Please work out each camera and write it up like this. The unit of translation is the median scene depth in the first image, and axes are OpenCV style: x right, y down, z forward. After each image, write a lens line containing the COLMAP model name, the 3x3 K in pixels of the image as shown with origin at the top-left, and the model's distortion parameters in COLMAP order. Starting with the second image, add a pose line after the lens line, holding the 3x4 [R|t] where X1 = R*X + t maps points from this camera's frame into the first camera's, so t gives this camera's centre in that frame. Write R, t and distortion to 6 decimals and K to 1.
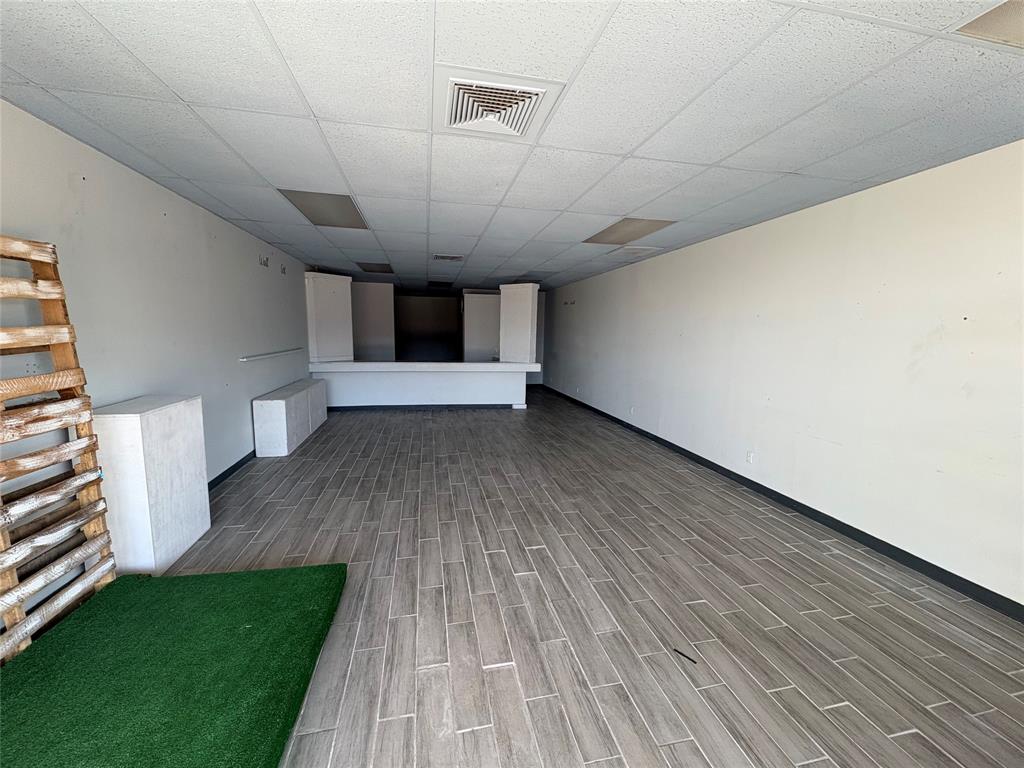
lens RADIAL K [[413.1, 0, 512.0], [0, 413.1, 384.0], [0, 0, 1]] dist [0.012858, -0.000062]
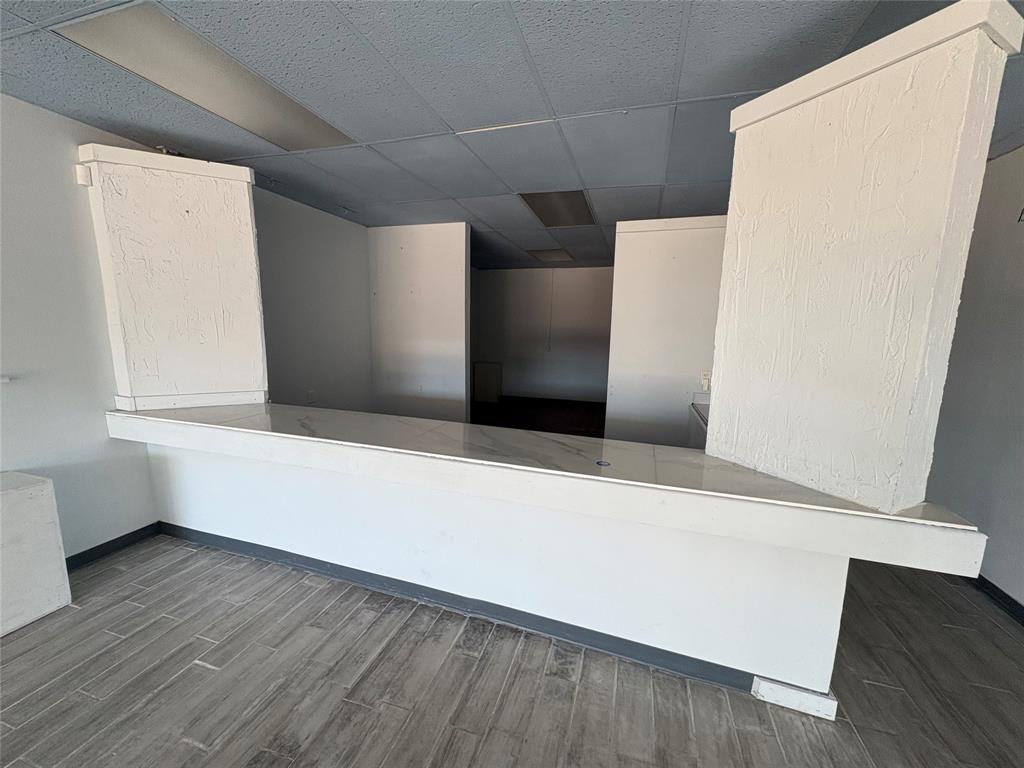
lens RADIAL K [[413.1, 0, 512.0], [0, 413.1, 384.0], [0, 0, 1]] dist [0.012858, -0.000062]
pose [[0.863021, 0.072069, -0.500000, -0.009586], [-0.065051, 0.997385, 0.031481, -0.094956], [0.500962, 0.005357, 0.865453, 0.754140]]
